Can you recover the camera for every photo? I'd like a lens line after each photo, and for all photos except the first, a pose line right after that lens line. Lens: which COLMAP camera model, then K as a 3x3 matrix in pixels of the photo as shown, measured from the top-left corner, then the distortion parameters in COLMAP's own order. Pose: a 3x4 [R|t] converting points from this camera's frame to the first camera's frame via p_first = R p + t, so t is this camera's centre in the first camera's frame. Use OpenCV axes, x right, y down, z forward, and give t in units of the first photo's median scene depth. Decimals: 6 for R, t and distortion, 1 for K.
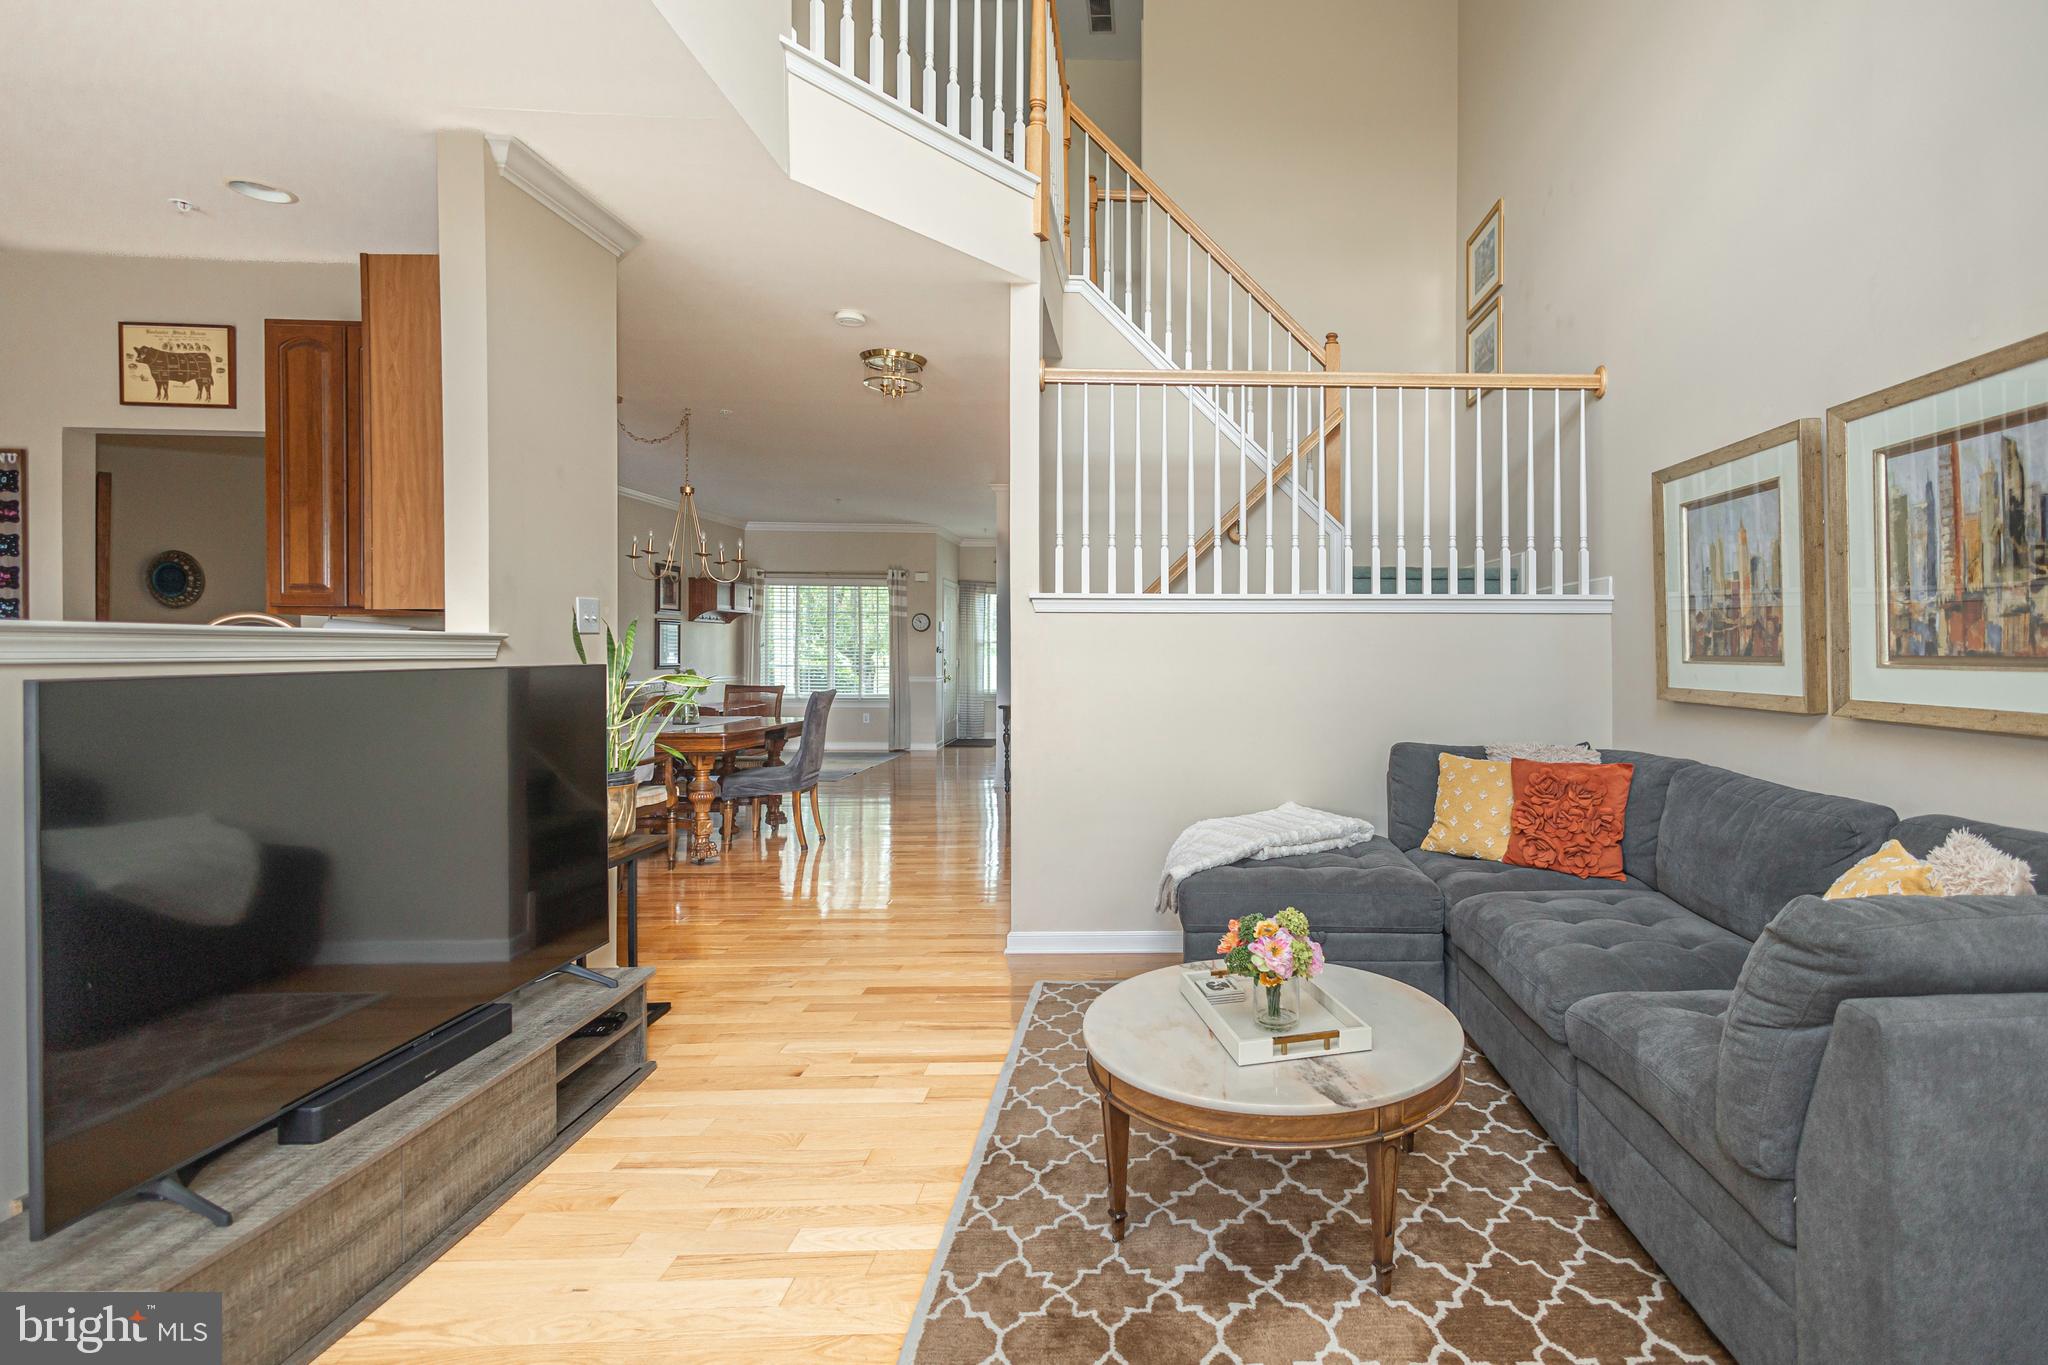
lens RADIAL K [[979.0, 0, 1209.7], [0, 979.0, 682.6], [0, 0, 1]] dist [0.006040, 0.001142]
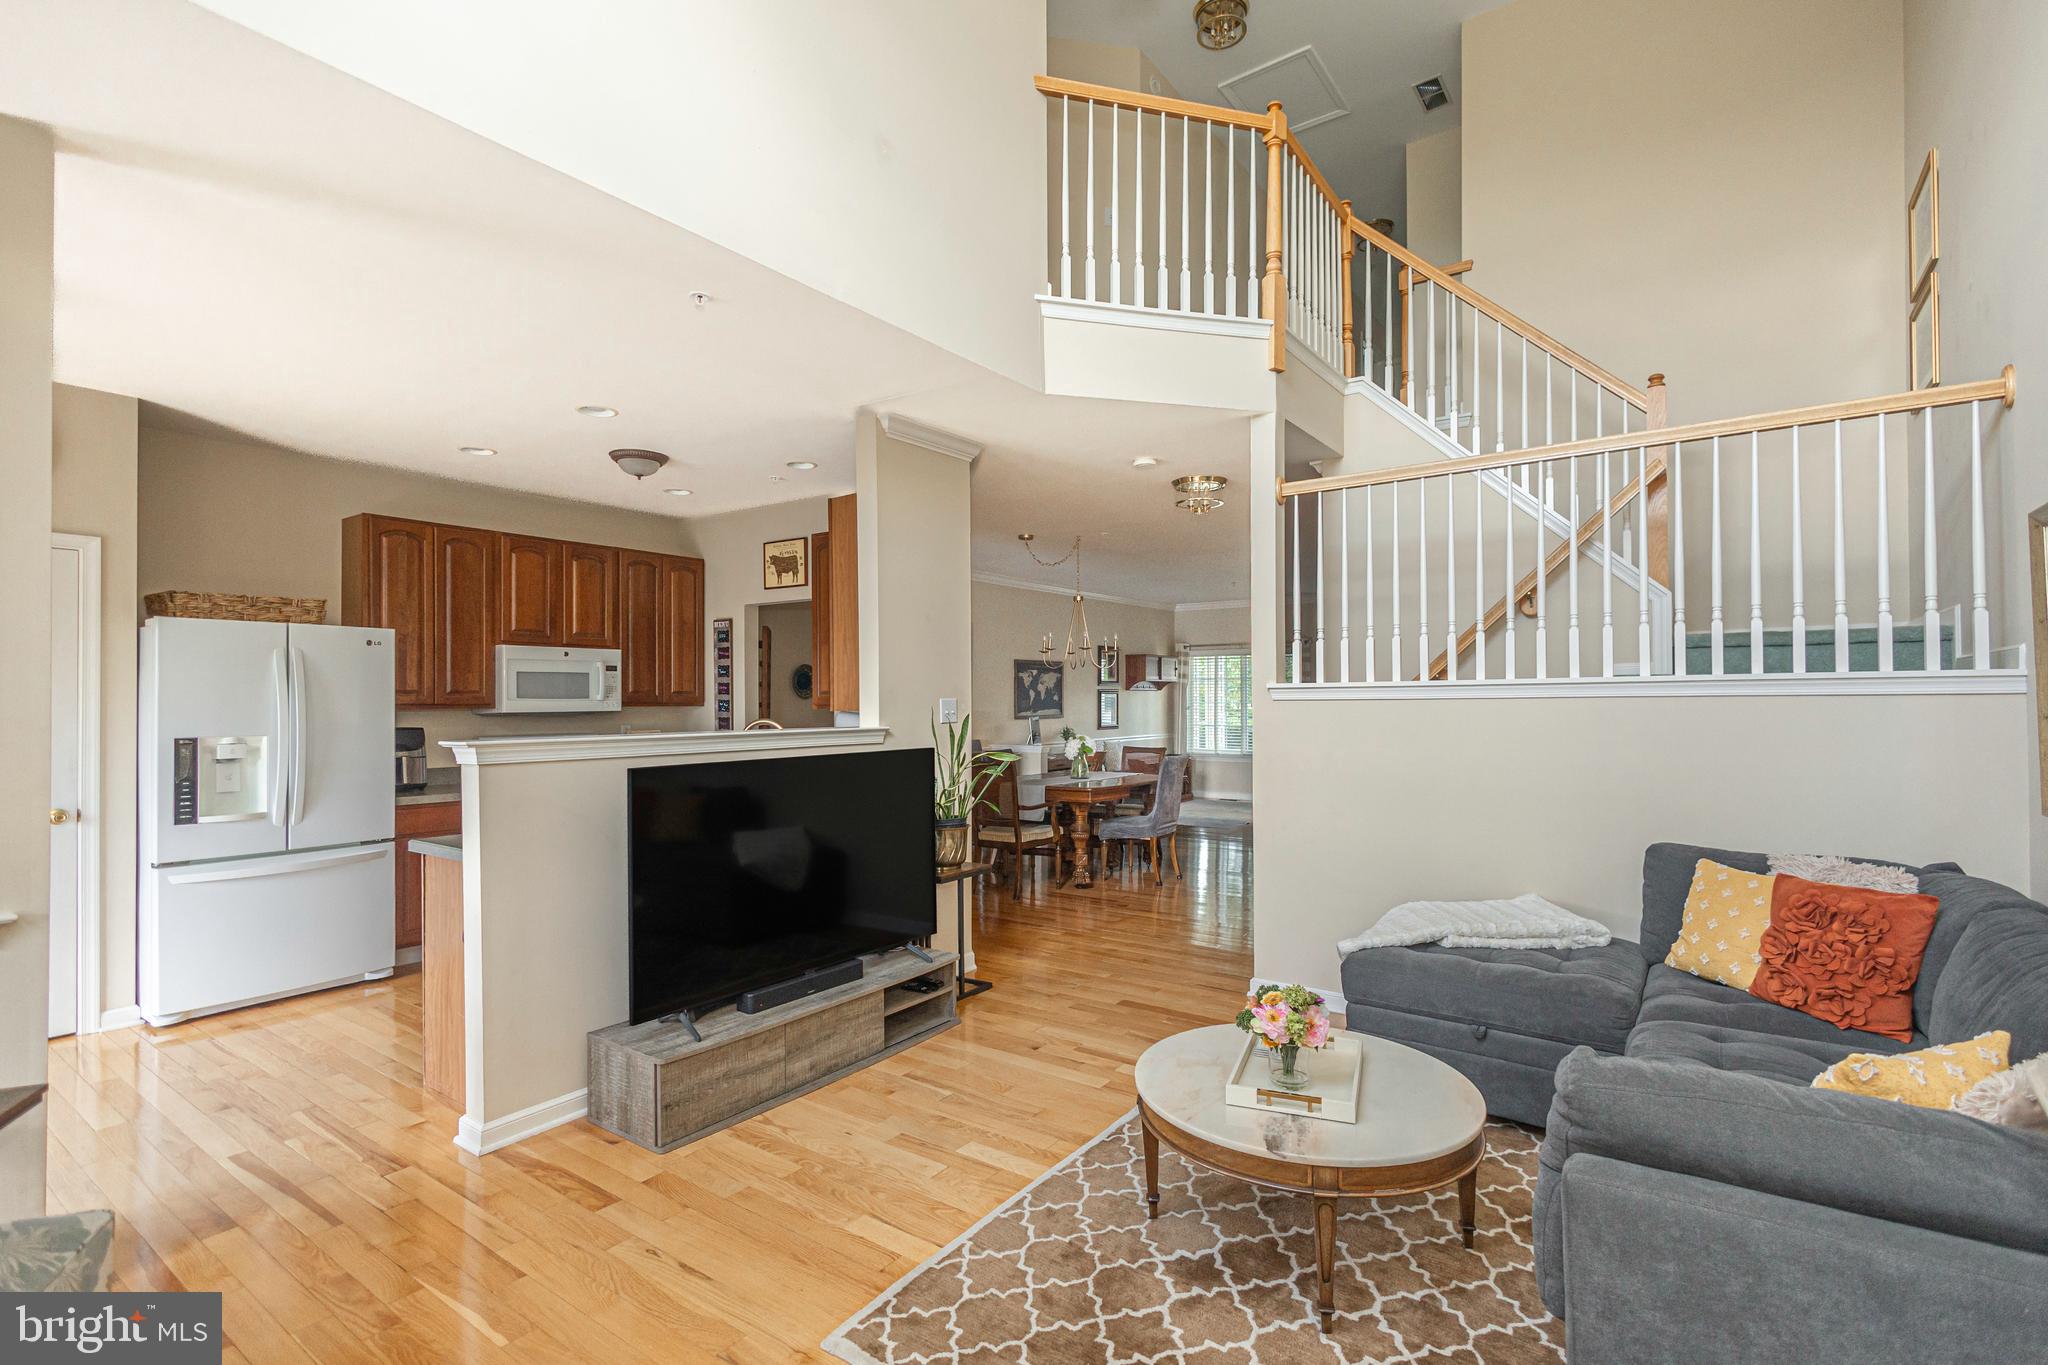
lens RADIAL K [[979.0, 0, 1058.2], [0, 979.0, 731.0], [0, 0, 1]] dist [0.006040, 0.001142]
pose [[0.790311, 0.016379, -0.612487, 0.382819], [-0.013903, 0.999865, 0.008799, -0.051217], [0.612548, 0.001562, 0.790432, -0.059095]]
